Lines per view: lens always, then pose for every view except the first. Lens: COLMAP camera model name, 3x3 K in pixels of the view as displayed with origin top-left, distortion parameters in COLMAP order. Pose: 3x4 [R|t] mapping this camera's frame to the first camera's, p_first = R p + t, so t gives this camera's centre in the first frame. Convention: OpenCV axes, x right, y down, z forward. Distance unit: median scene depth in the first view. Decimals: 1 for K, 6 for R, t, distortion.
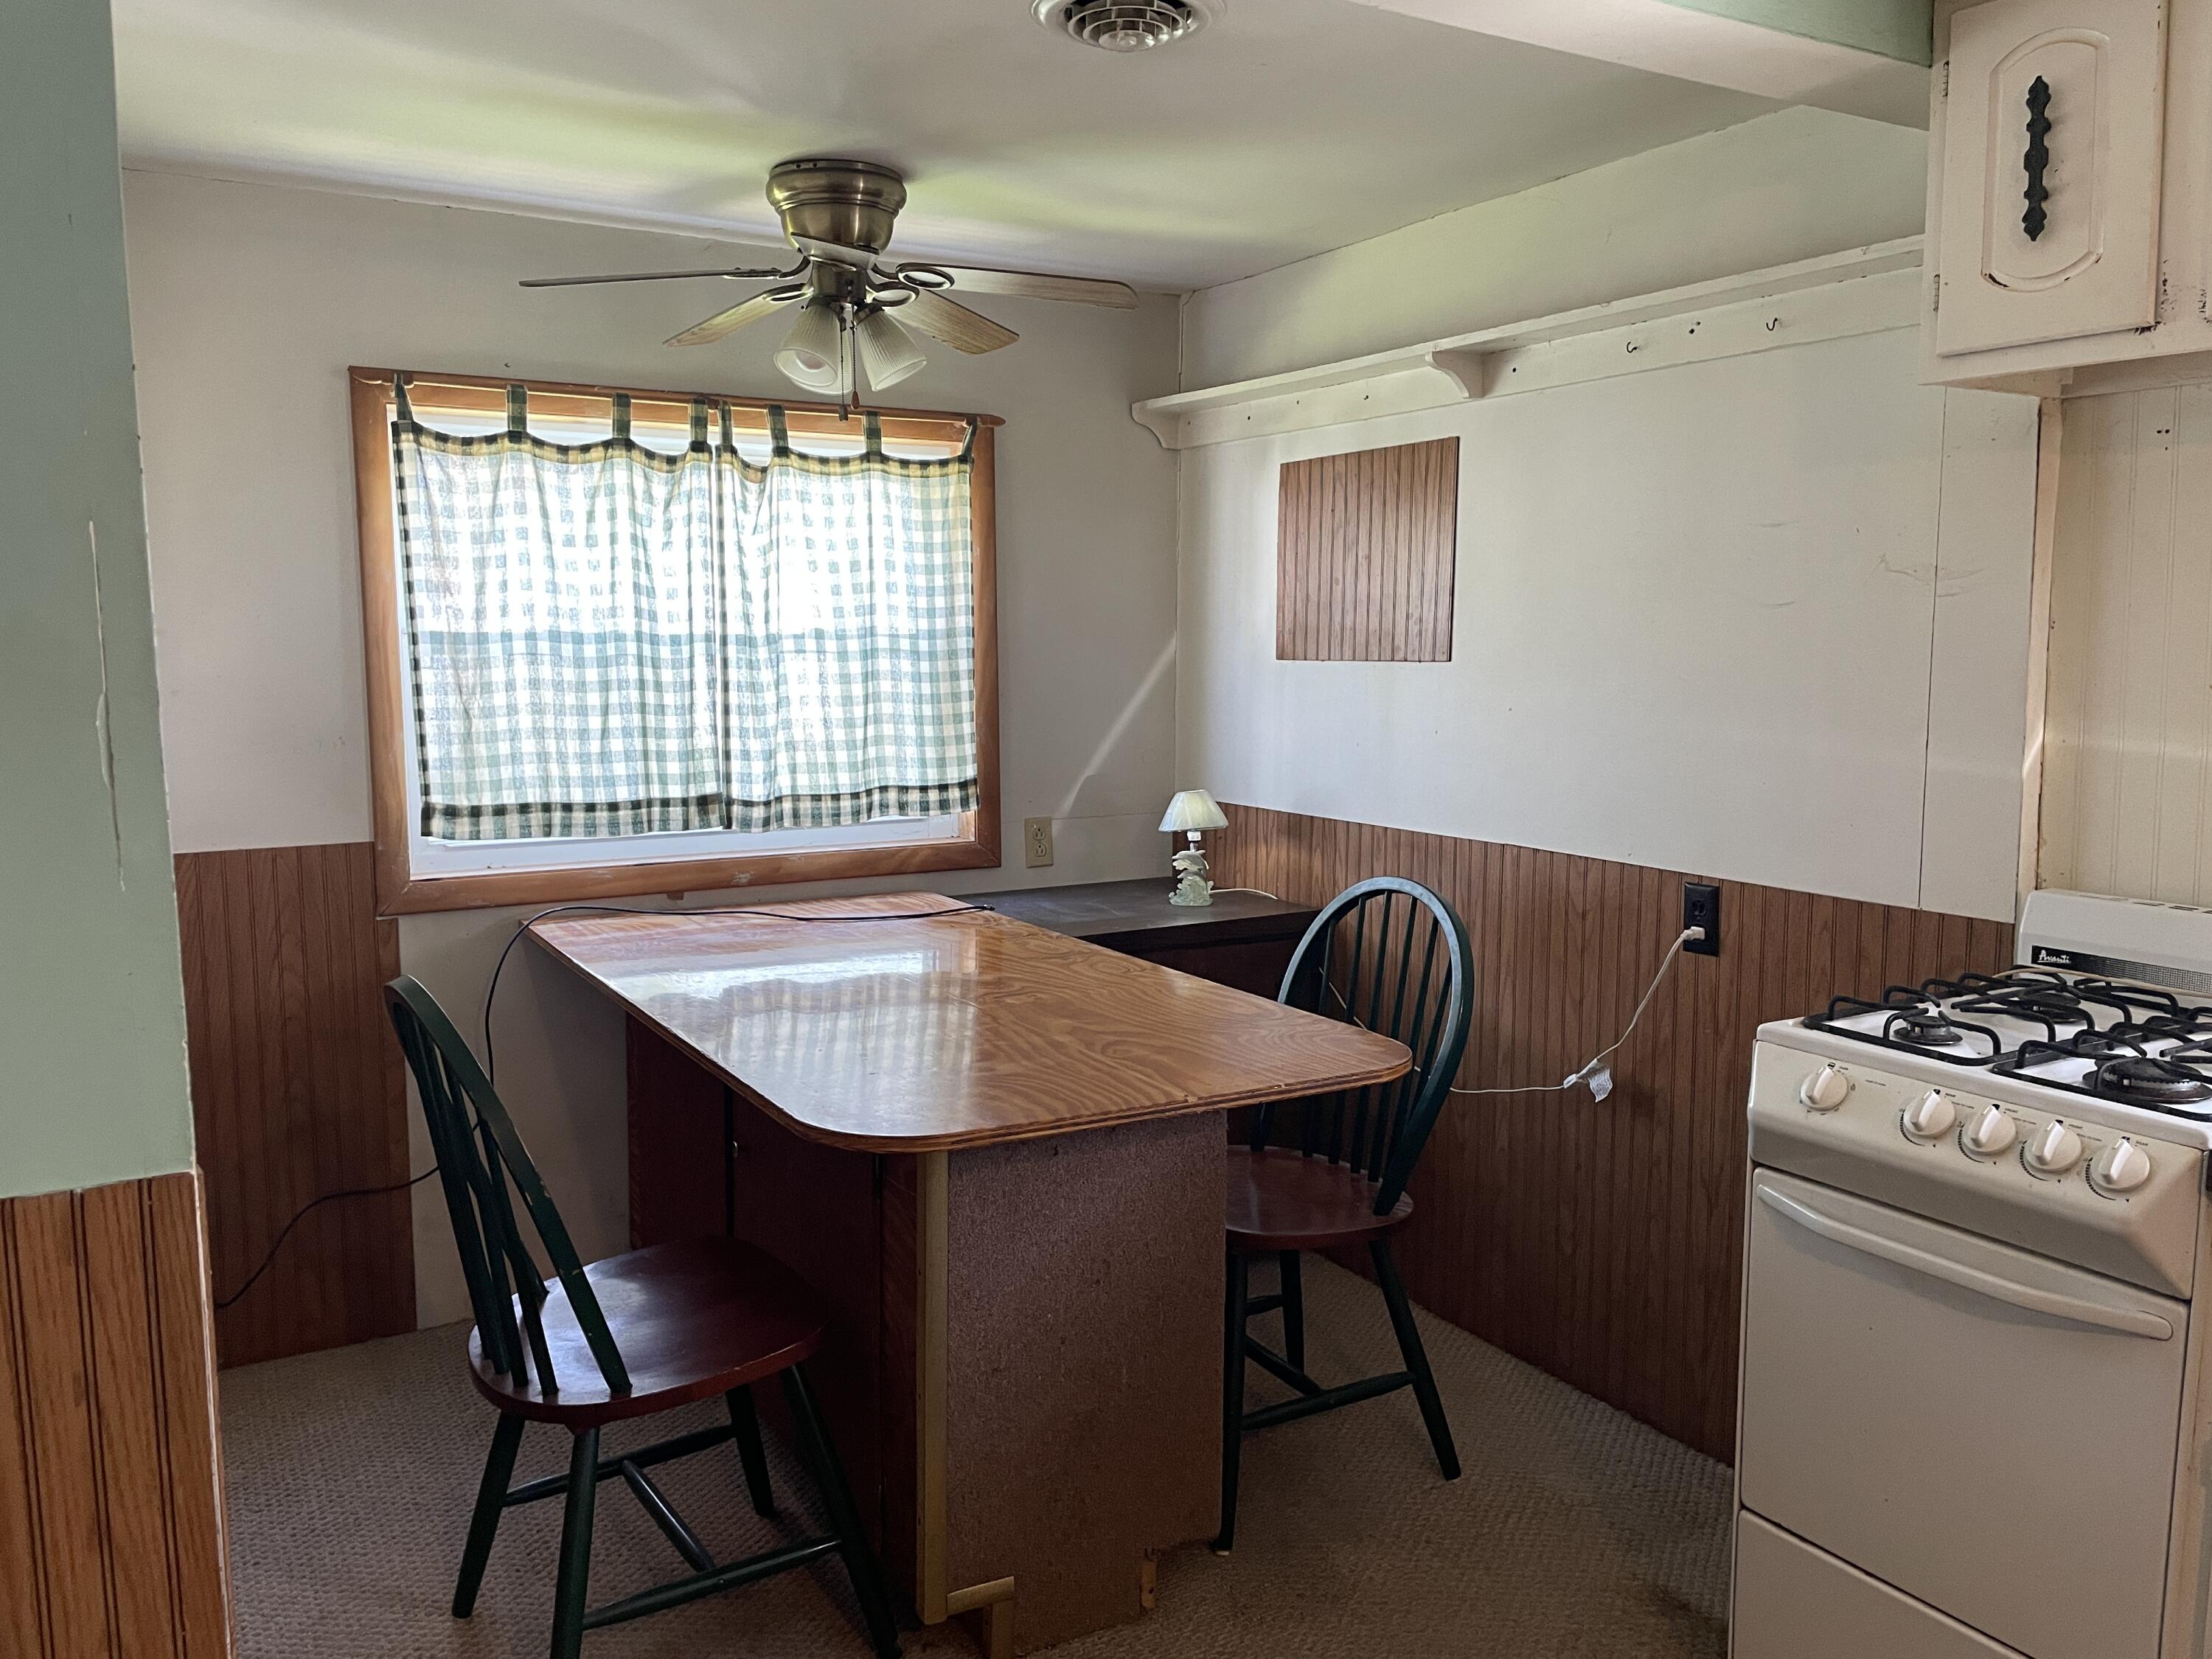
lens RADIAL K [[1679.6, 0, 1102.1], [0, 1679.6, 812.2], [0, 0, 1]] dist [0.092283, -0.116136]
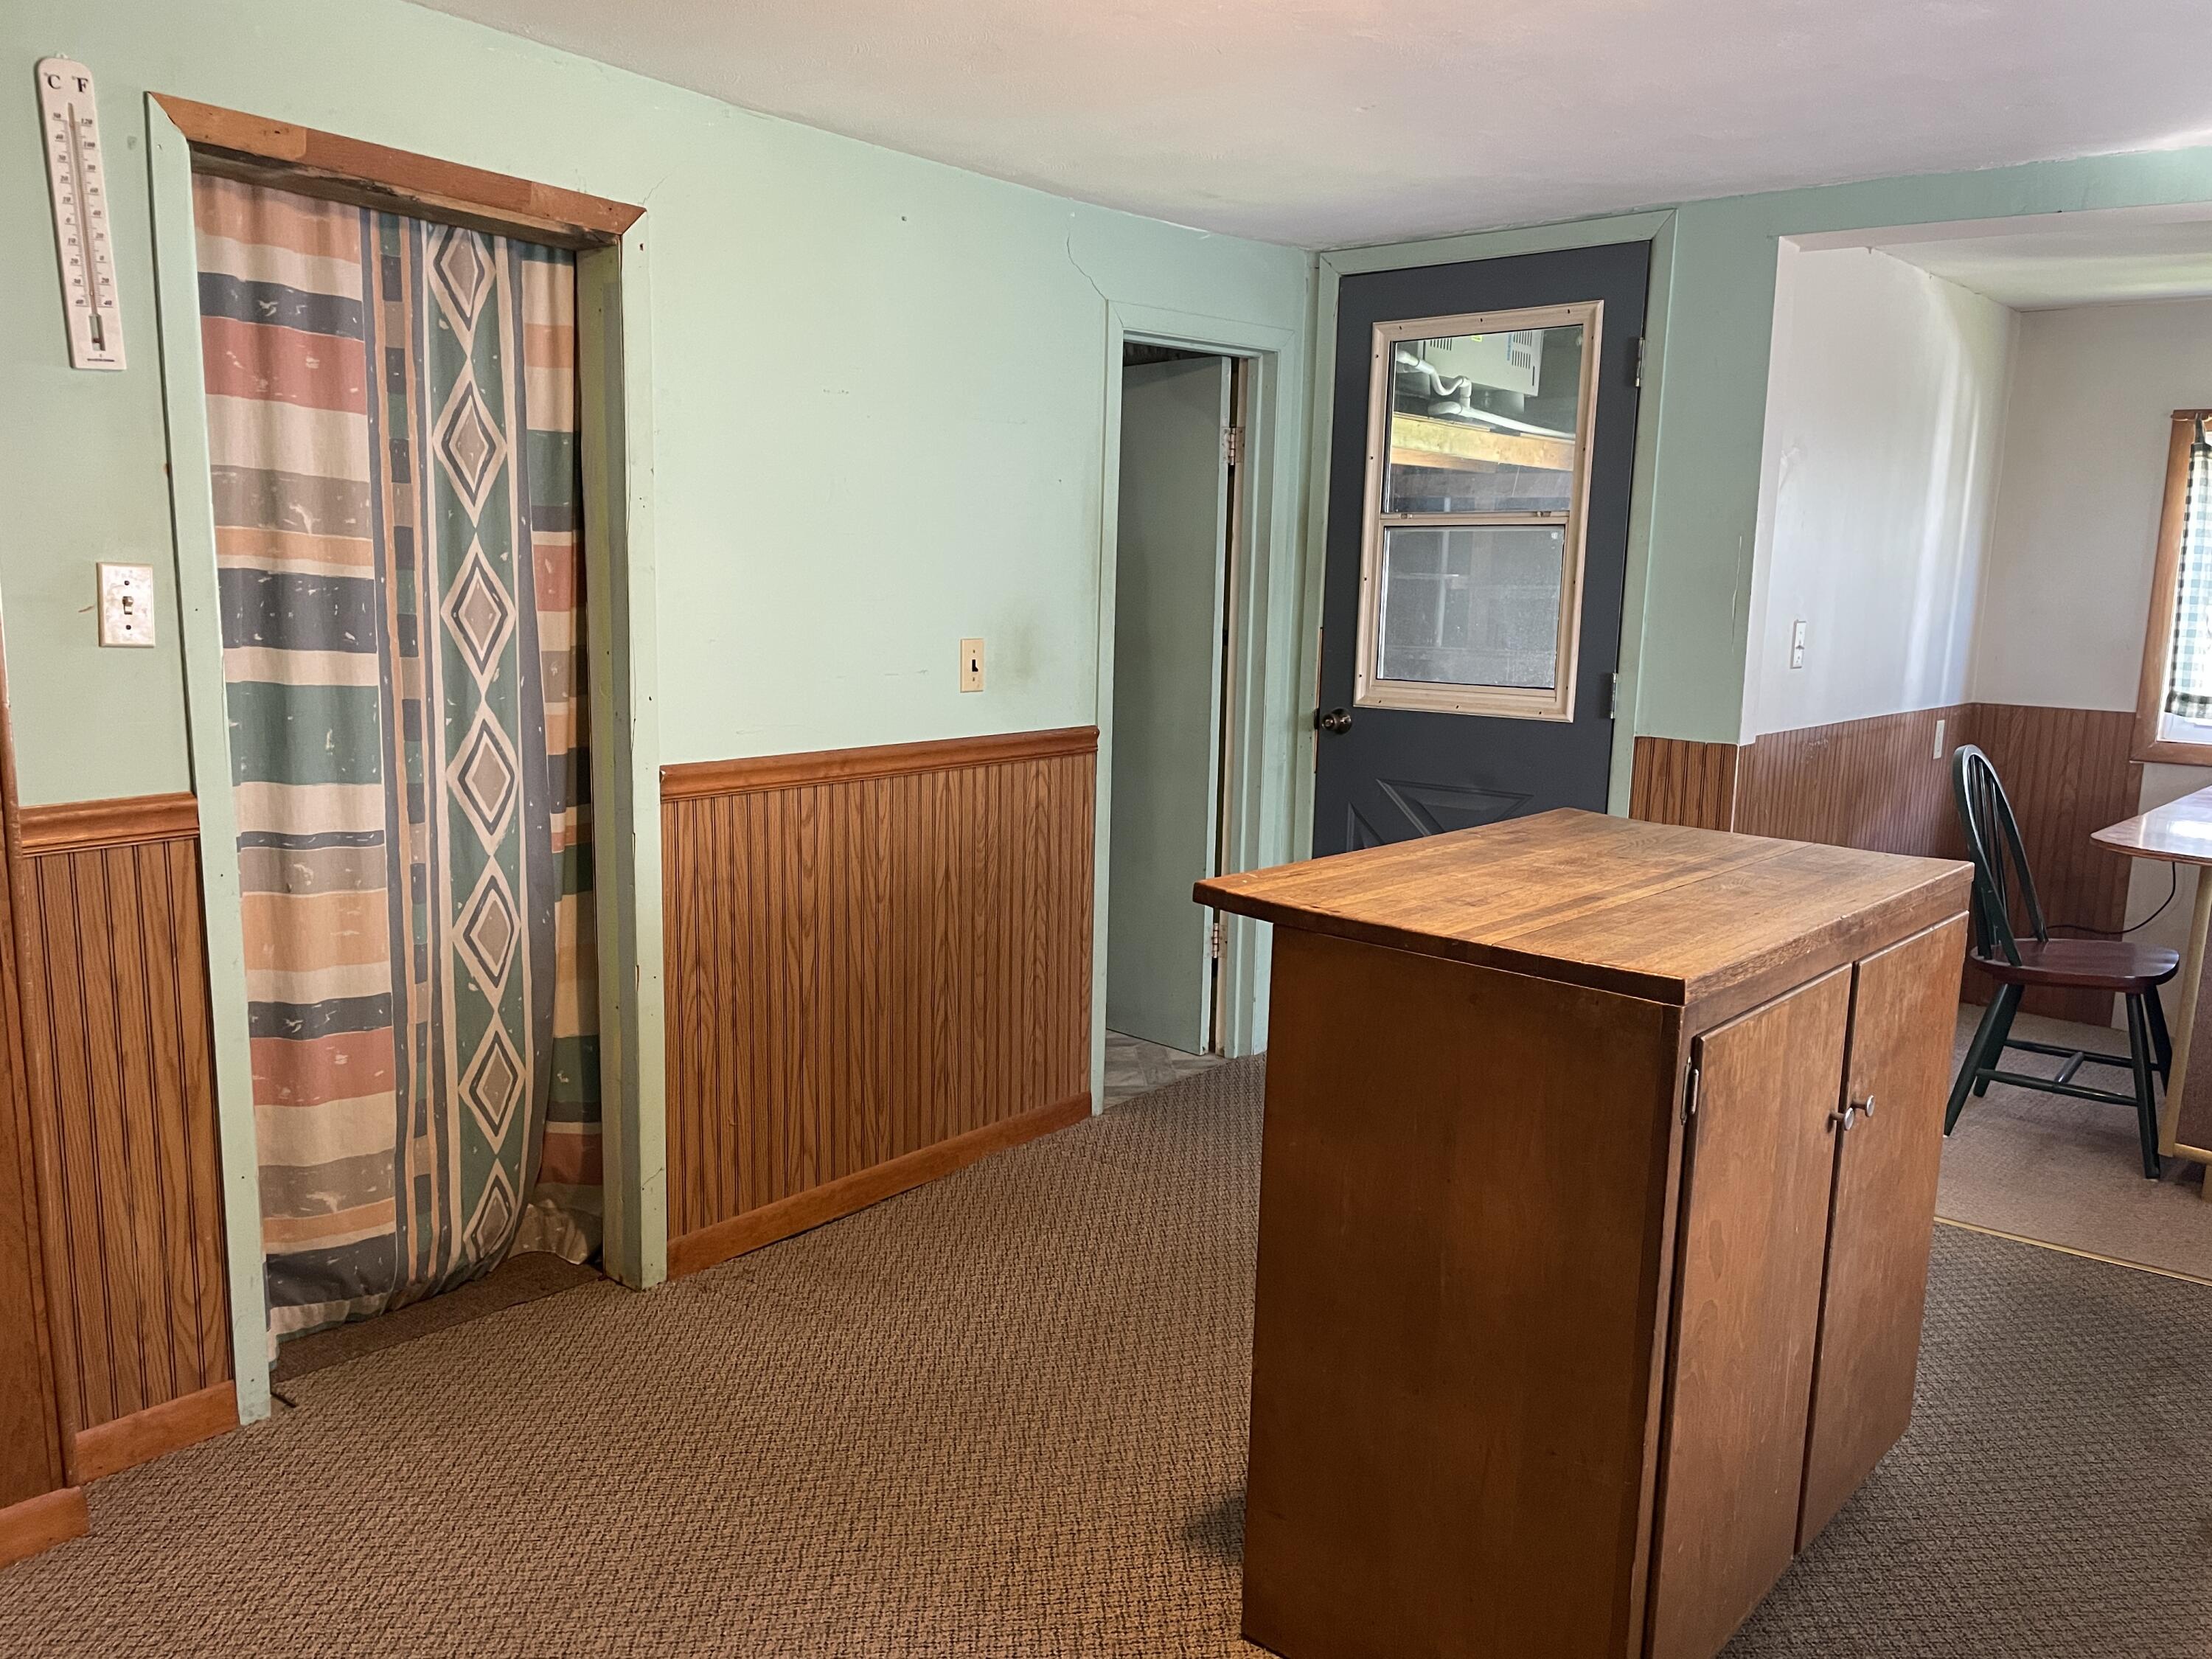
lens RADIAL K [[1679.6, 0, 1107.4], [0, 1679.6, 835.7], [0, 0, 1]] dist [0.092283, -0.116136]
pose [[0.317158, 0.155779, -0.935491, 0.768084], [-0.124289, 0.984737, 0.121842, 0.054898], [0.940193, 0.077629, 0.331679, -0.411462]]
